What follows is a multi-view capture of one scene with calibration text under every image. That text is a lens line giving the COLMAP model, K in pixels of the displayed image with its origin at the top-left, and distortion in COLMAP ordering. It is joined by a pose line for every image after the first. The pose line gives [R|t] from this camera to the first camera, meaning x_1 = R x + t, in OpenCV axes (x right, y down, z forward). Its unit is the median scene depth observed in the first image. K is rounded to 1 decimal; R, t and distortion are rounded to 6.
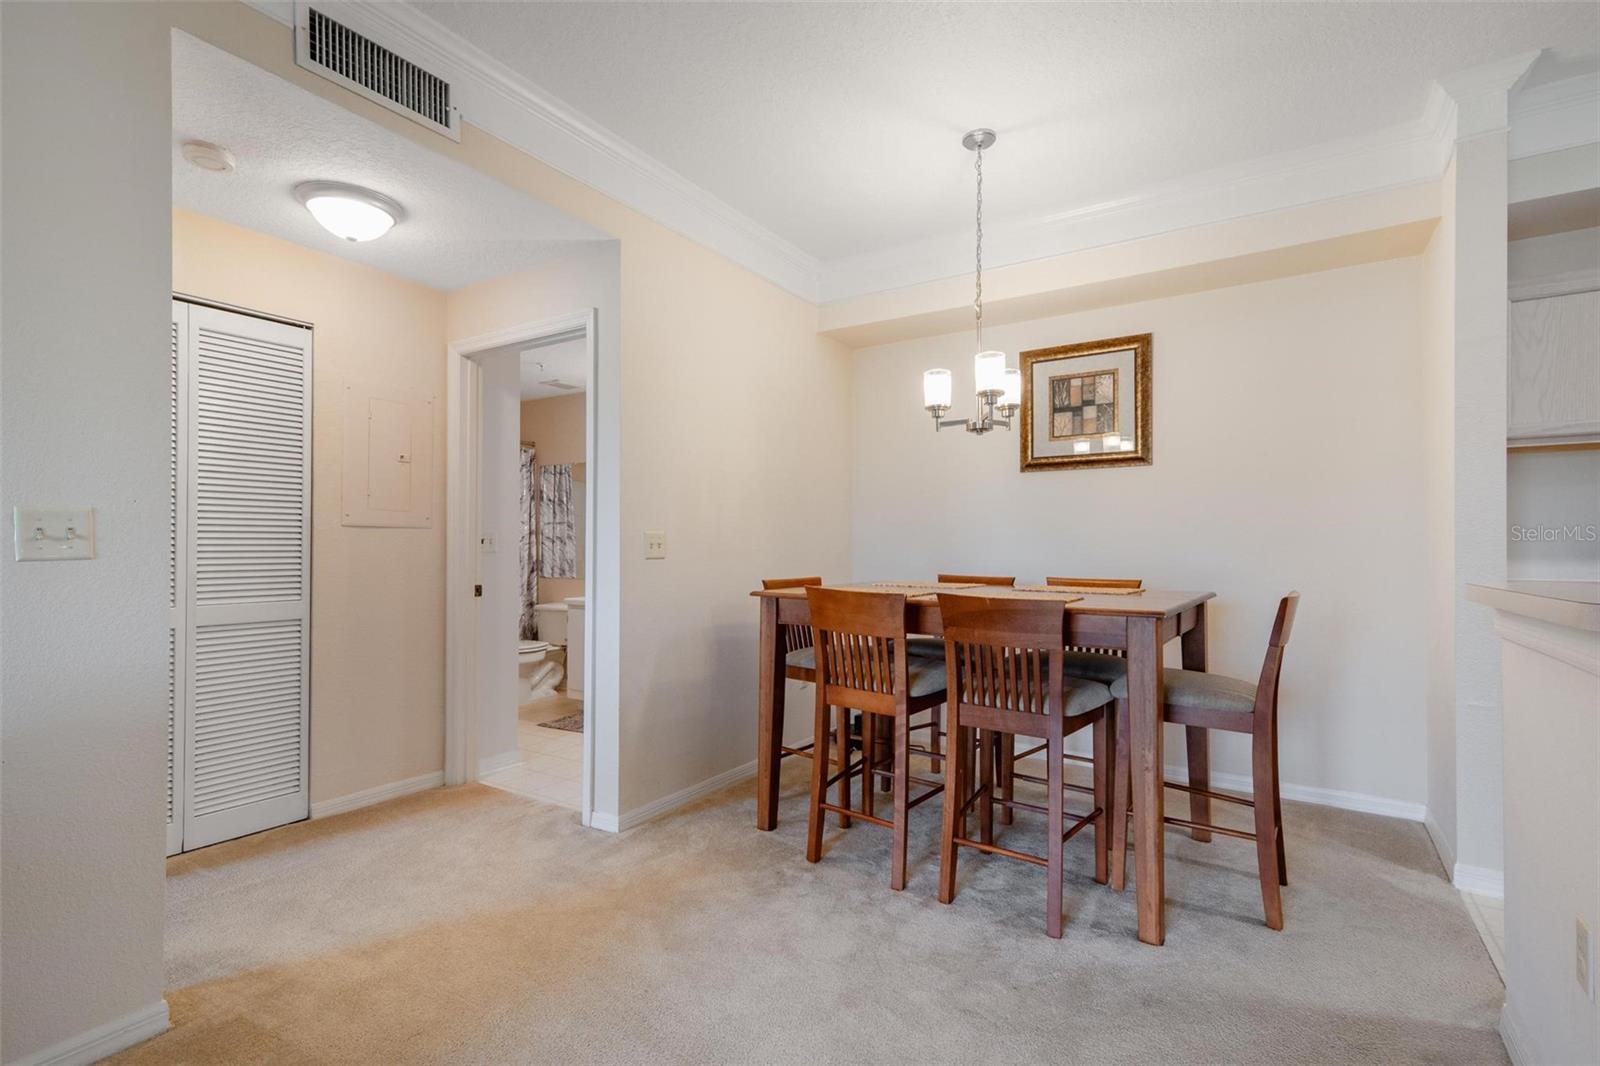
lens RADIAL K [[741.1, 0, 813.2], [0, 741.1, 536.3], [0, 0, 1]] dist [0.010306, -0.002337]
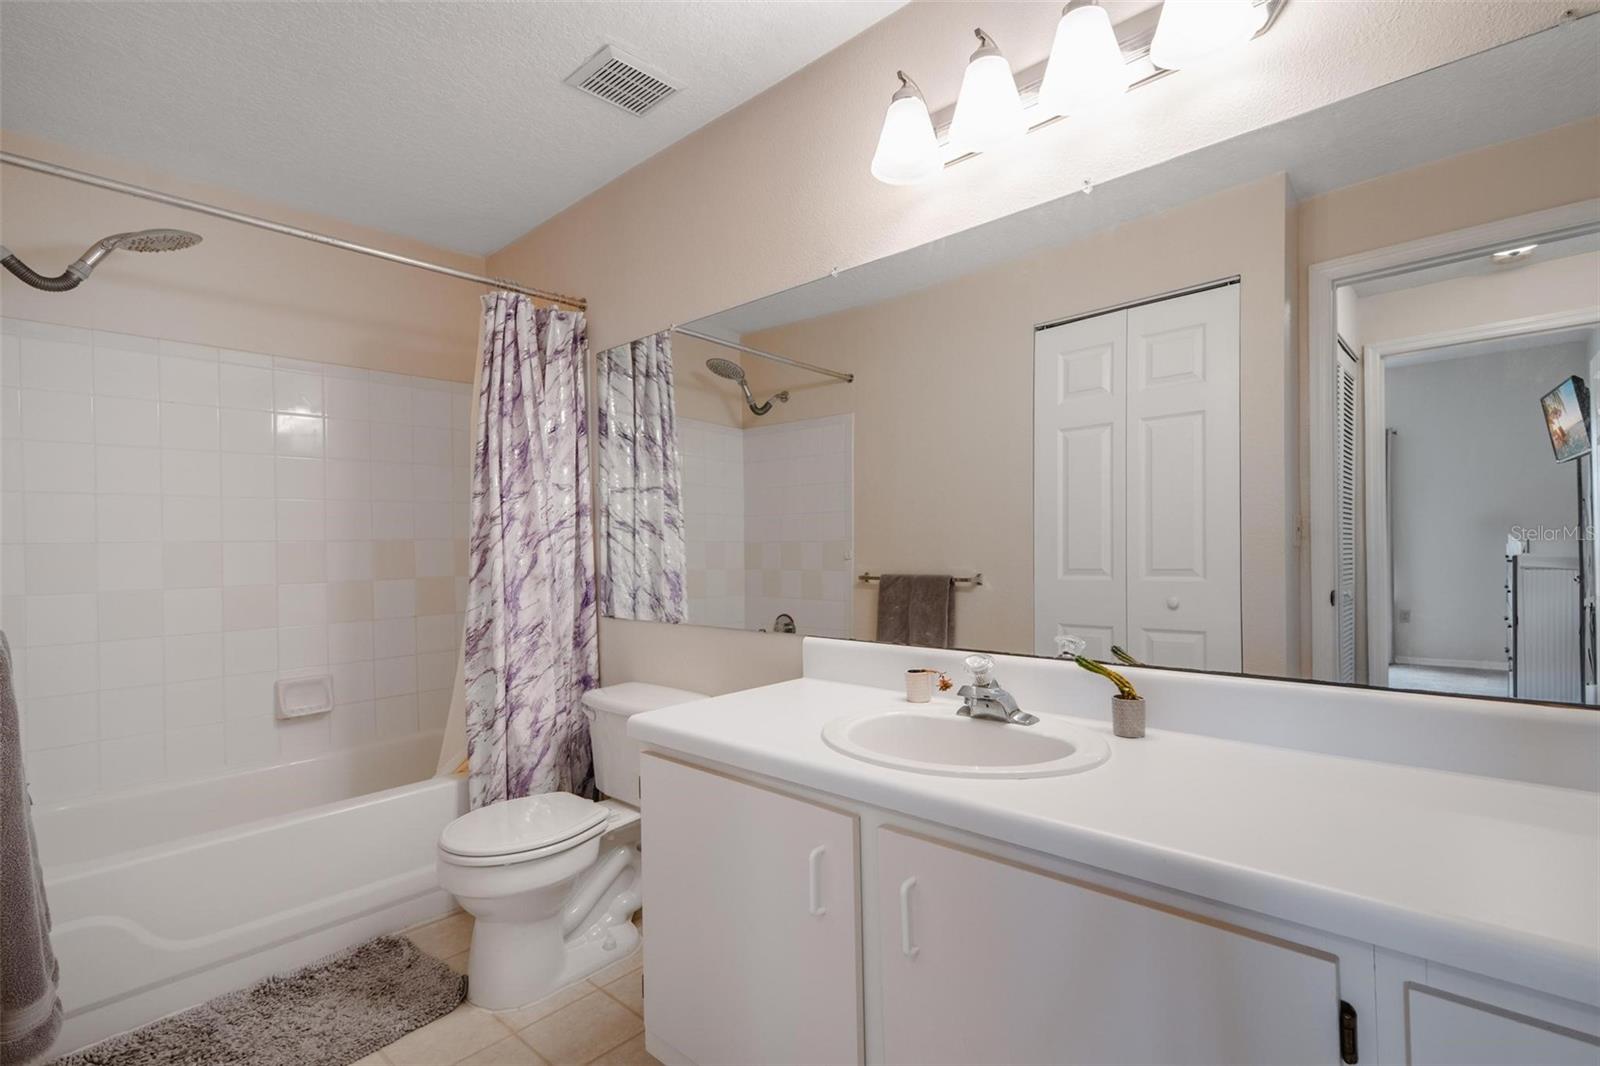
lens RADIAL K [[741.1, 0, 806.5], [0, 741.1, 544.4], [0, 0, 1]] dist [0.010306, -0.002337]
pose [[0.982220, -0.018407, -0.186829, -0.173716], [0.021958, 0.999615, 0.016952, 0.009366], [0.186445, -0.020752, 0.982246, 0.602866]]
